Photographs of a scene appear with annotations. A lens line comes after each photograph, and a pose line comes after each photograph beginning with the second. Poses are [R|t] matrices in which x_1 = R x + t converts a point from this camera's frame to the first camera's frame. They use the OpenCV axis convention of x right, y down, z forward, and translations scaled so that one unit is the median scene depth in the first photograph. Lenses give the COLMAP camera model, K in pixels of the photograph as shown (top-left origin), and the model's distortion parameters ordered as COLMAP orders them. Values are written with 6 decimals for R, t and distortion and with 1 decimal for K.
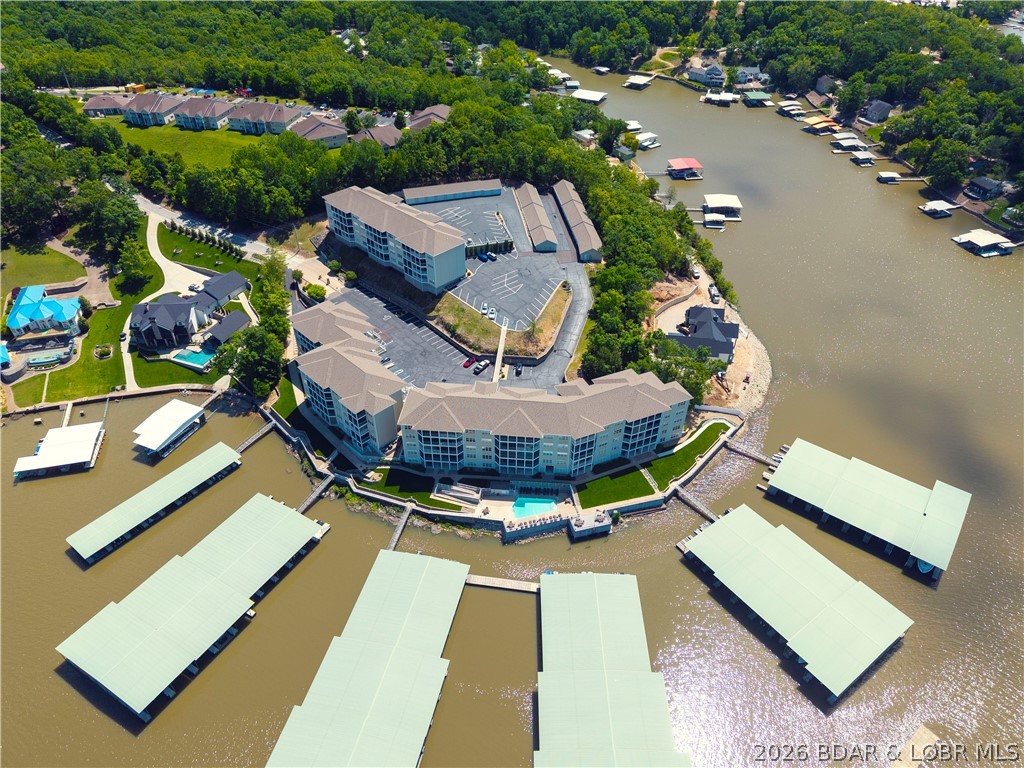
lens RADIAL K [[684.1, 0, 509.9], [0, 684.1, 387.5], [0, 0, 1]] dist [0.044858, -0.029013]
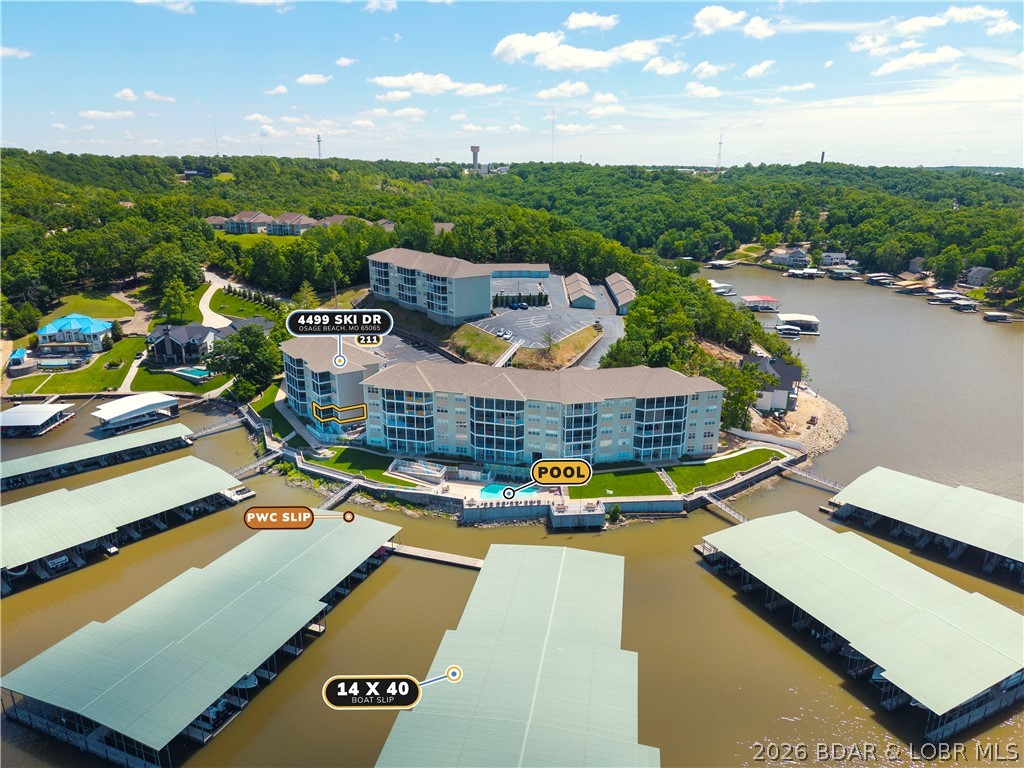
lens RADIAL K [[684.1, 0, 508.4], [0, 684.1, 384.7], [0, 0, 1]] dist [0.044858, -0.029013]
pose [[0.984425, 0.049137, -0.168796, 0.124807], [-0.108654, 0.924865, -0.364442, 0.268545], [0.138206, 0.377107, 0.915800, 0.194684]]
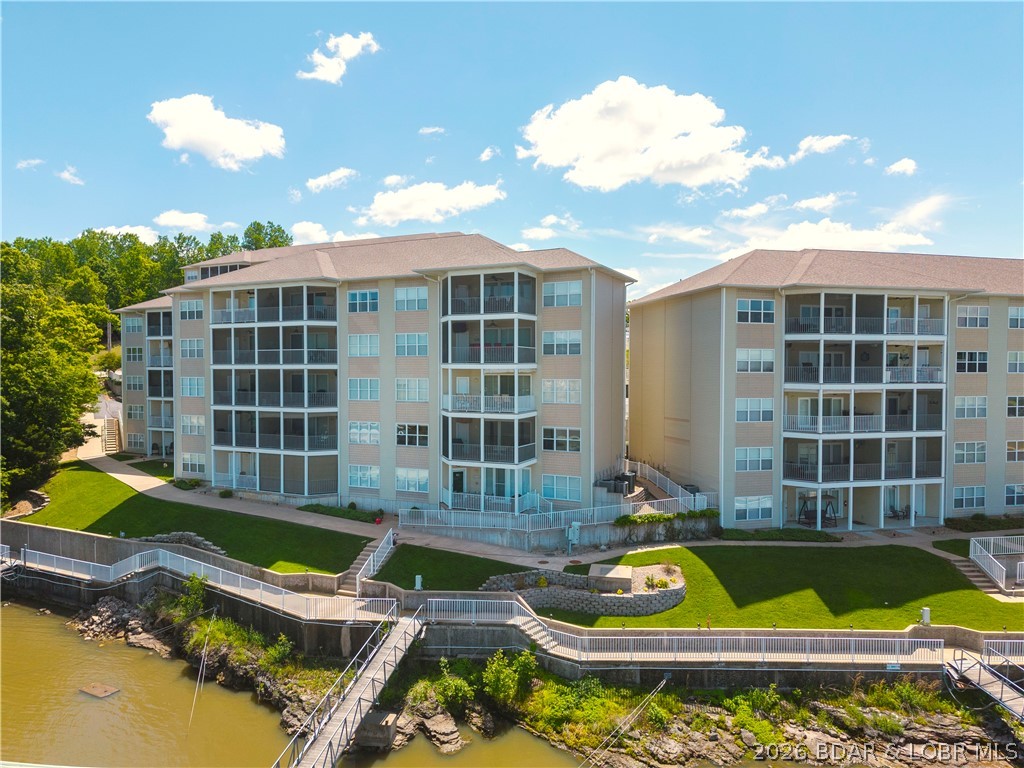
lens RADIAL K [[684.1, 0, 506.8], [0, 684.1, 388.4], [0, 0, 1]] dist [0.044858, -0.029013]
pose [[0.943865, -0.014982, 0.329991, -0.237654], [0.214150, 0.788364, -0.576734, 0.153115], [-0.251512, 0.615027, 0.747318, 0.678482]]
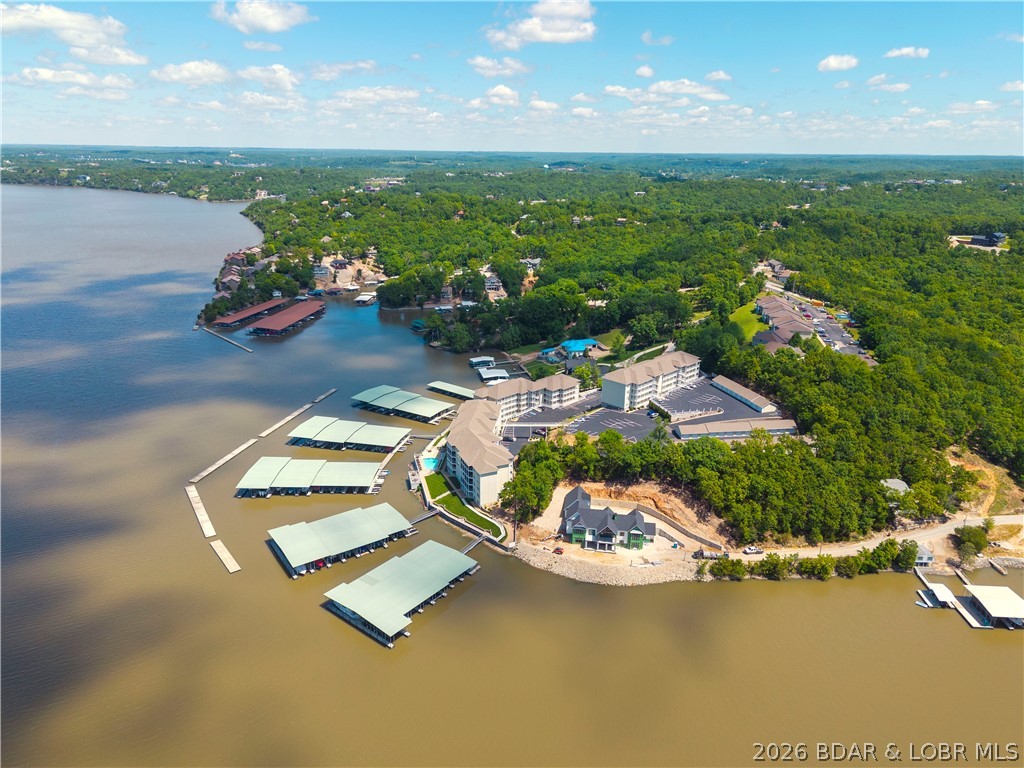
lens RADIAL K [[684.1, 0, 515.0], [0, 684.1, 378.9], [0, 0, 1]] dist [0.044858, -0.029013]
pose [[-0.010723, 0.308252, -0.951244, 1.240121], [-0.636273, 0.731761, 0.244301, -0.413938], [0.771390, 0.607870, 0.188286, 0.559780]]
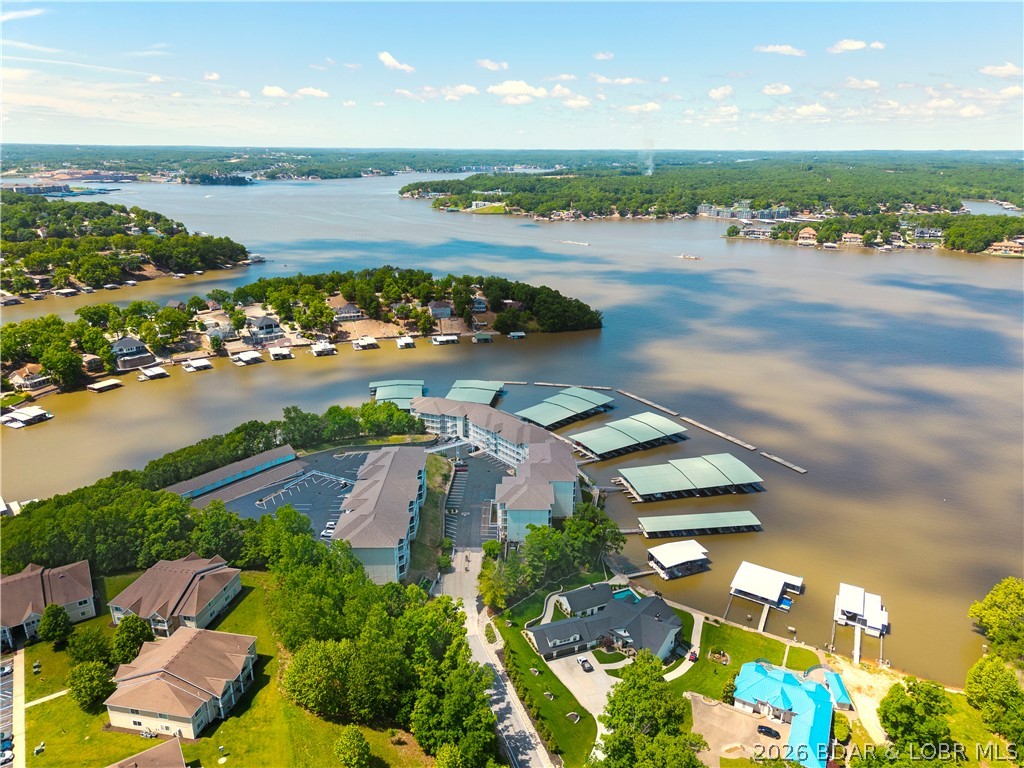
lens RADIAL K [[684.1, 0, 515.8], [0, 684.1, 377.4], [0, 0, 1]] dist [0.044858, -0.029013]
pose [[-0.710963, -0.234337, 0.663037, -0.875335], [0.433925, 0.595764, 0.675851, -0.895018], [-0.553390, 0.768213, -0.321881, 1.137897]]
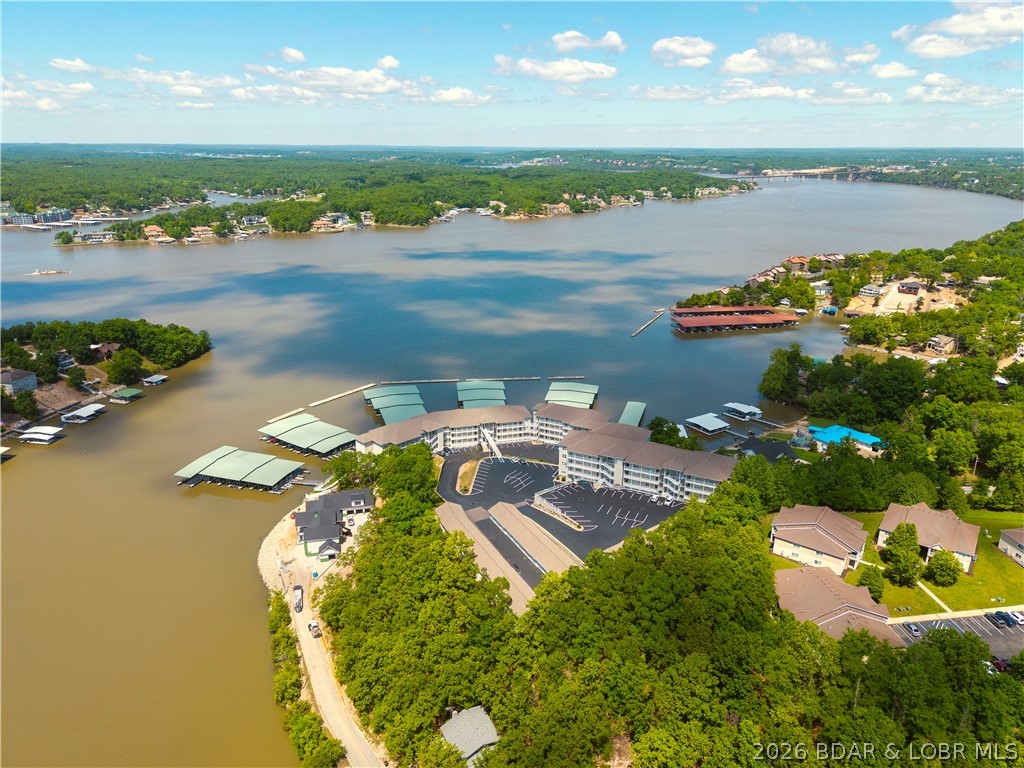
lens RADIAL K [[684.1, 0, 514.1], [0, 684.1, 383.3], [0, 0, 1]] dist [0.044858, -0.029013]
pose [[-0.943393, 0.096042, -0.317468, 0.330402], [-0.218396, 0.540501, 0.812503, -1.114670], [0.249626, 0.835843, -0.488930, 1.421239]]
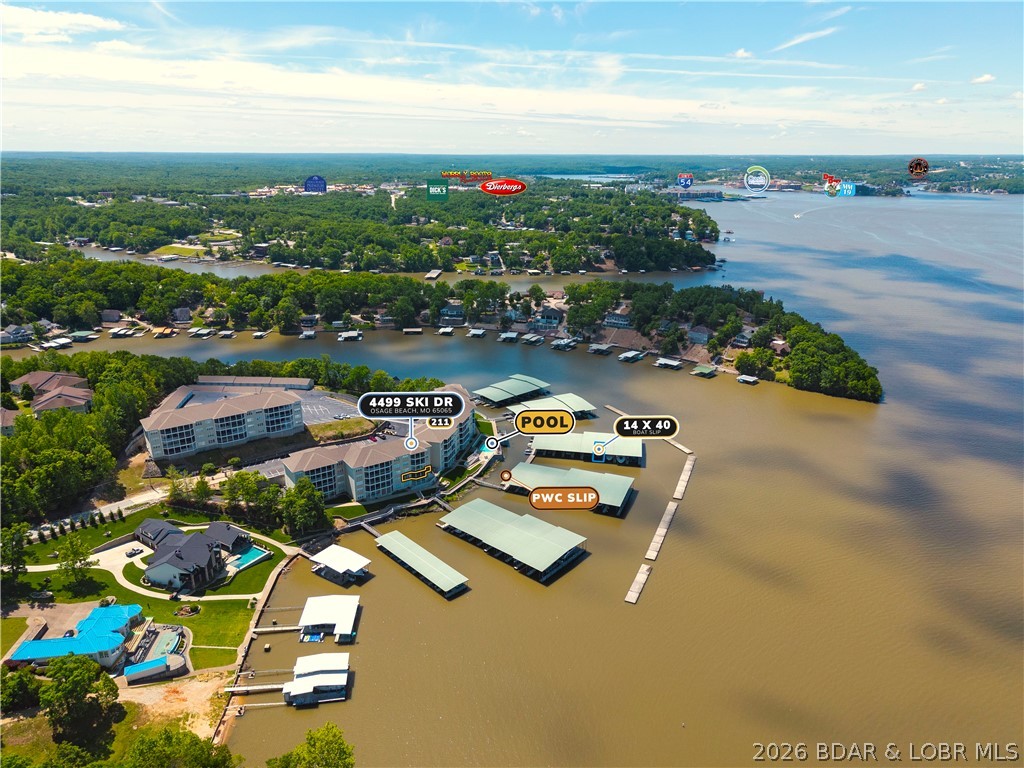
lens RADIAL K [[684.1, 0, 516.4], [0, 684.1, 393.3], [0, 0, 1]] dist [0.044858, -0.029013]
pose [[0.165327, -0.332535, 0.928487, -1.284075], [0.619208, 0.767757, 0.164713, -0.156155], [-0.767625, 0.547695, 0.332839, 0.182402]]
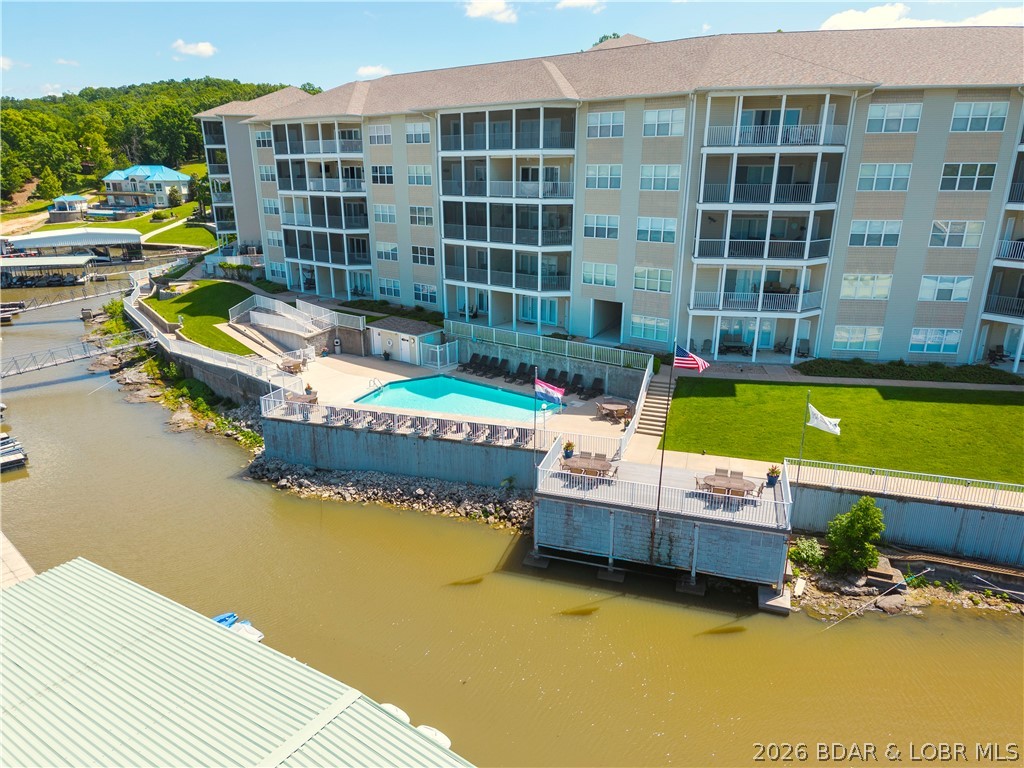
lens RADIAL K [[684.1, 0, 507.9], [0, 684.1, 390.5], [0, 0, 1]] dist [0.044858, -0.029013]
pose [[0.829957, 0.163351, -0.533373, 0.131236], [-0.348009, 0.898896, -0.266225, 0.176985], [0.435959, 0.406574, 0.802893, 0.646181]]
